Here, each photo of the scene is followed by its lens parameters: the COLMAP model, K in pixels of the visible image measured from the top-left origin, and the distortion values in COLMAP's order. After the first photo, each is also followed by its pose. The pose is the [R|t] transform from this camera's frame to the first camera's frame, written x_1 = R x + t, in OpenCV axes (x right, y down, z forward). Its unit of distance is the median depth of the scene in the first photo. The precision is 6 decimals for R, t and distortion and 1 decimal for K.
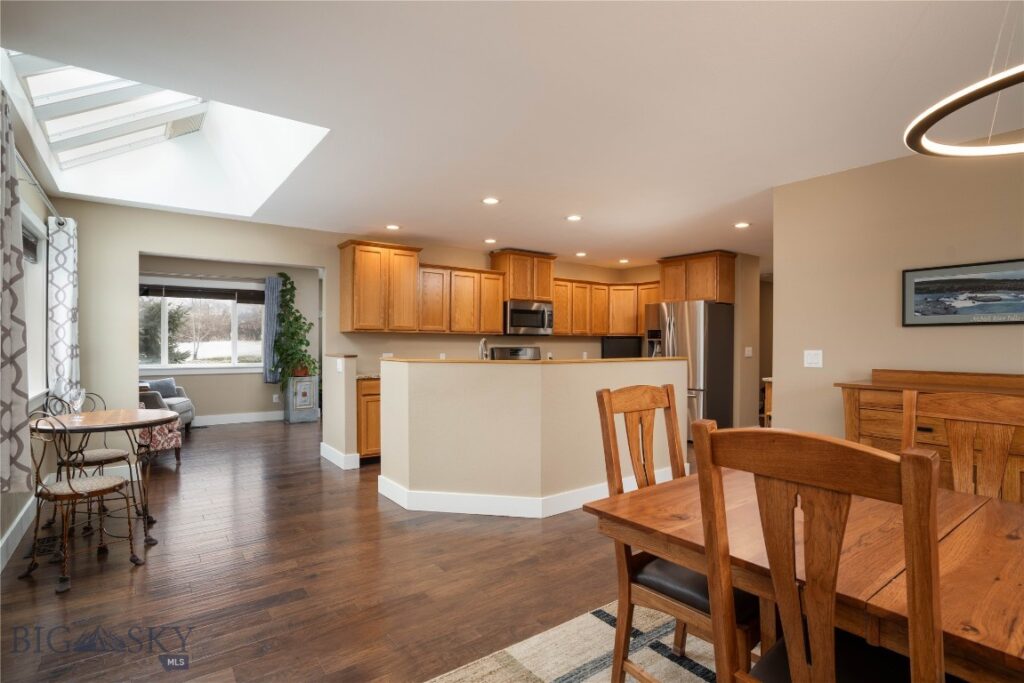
lens RADIAL K [[507.9, 0, 512.0], [0, 507.9, 341.5], [0, 0, 1]] dist [-0.002585, 0.000252]
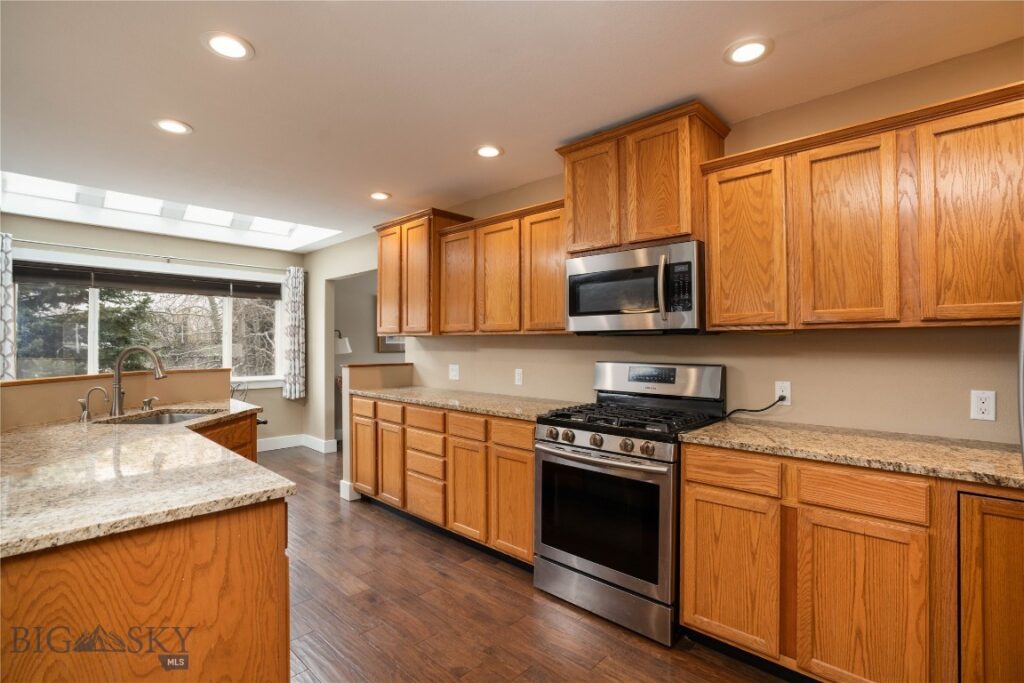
lens RADIAL K [[481.4, 0, 512.0], [0, 481.4, 341.5], [0, 0, 1]] dist [-0.023796, 0.000119]
pose [[0.185397, -0.011886, -0.982592, 0.410441], [0.000068, 0.999927, -0.012082, -0.000723], [0.982664, 0.002173, 0.185384, 0.872726]]
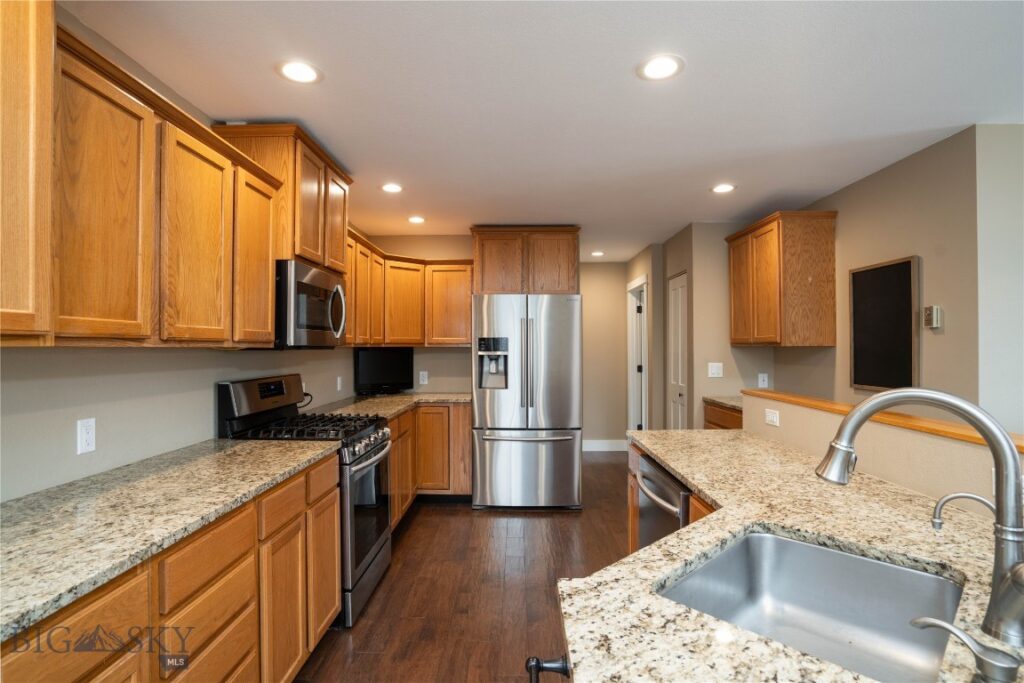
lens RADIAL K [[507.9, 0, 512.0], [0, 507.9, 341.5], [0, 0, 1]] dist [-0.002585, 0.000252]
pose [[0.604290, 0.003407, 0.796757, -0.208682], [0.001705, 0.999983, -0.005569, -0.015707], [-0.796763, 0.004724, 0.604274, 0.636878]]
